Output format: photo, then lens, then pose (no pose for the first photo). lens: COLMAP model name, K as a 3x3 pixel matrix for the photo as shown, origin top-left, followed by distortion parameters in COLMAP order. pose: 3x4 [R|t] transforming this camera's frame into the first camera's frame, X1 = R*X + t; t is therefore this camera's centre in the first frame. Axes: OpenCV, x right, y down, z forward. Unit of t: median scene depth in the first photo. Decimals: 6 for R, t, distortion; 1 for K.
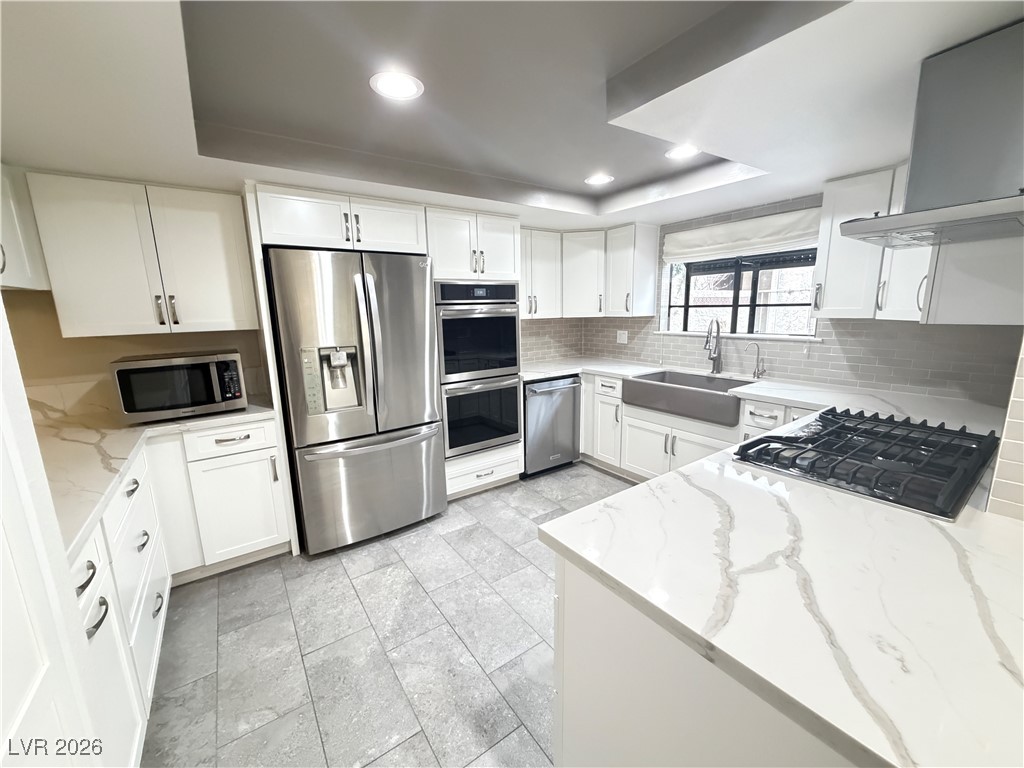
lens RADIAL K [[408.5, 0, 509.6], [0, 408.5, 383.6], [0, 0, 1]] dist [0.001547, 0.000140]
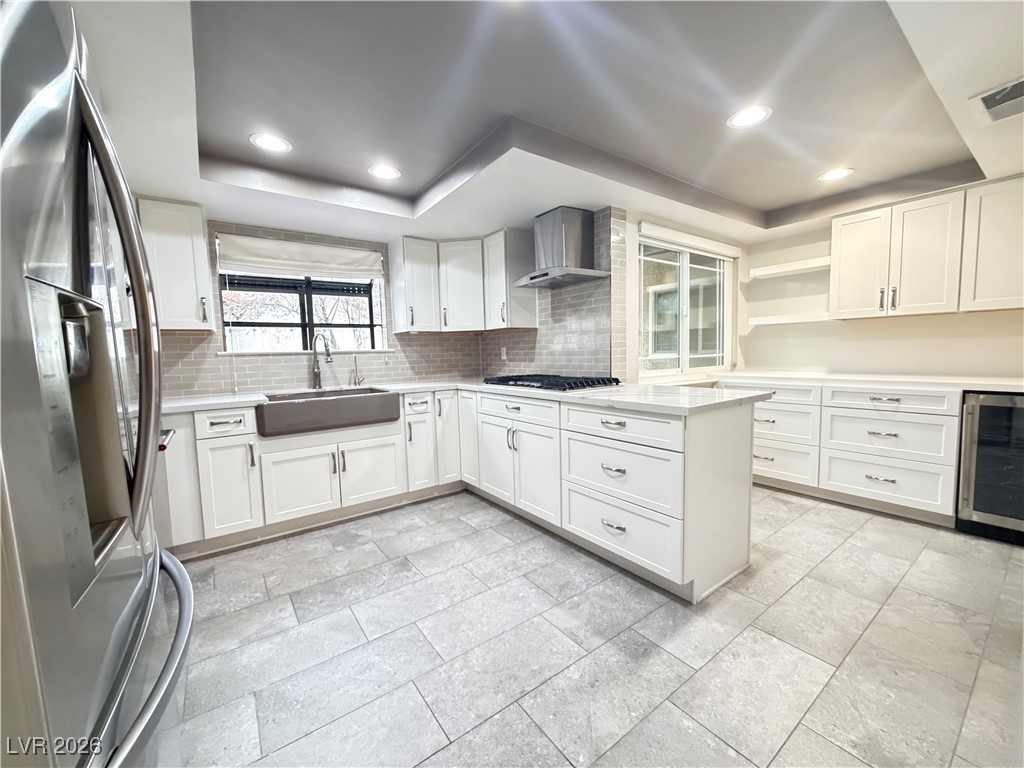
lens RADIAL K [[408.5, 0, 509.6], [0, 408.5, 383.6], [0, 0, 1]] dist [0.001547, 0.000140]
pose [[-0.017445, -0.057450, 0.998196, -0.576299], [0.209328, 0.976013, 0.059831, 0.001070], [-0.977690, 0.209994, -0.005001, 0.626895]]
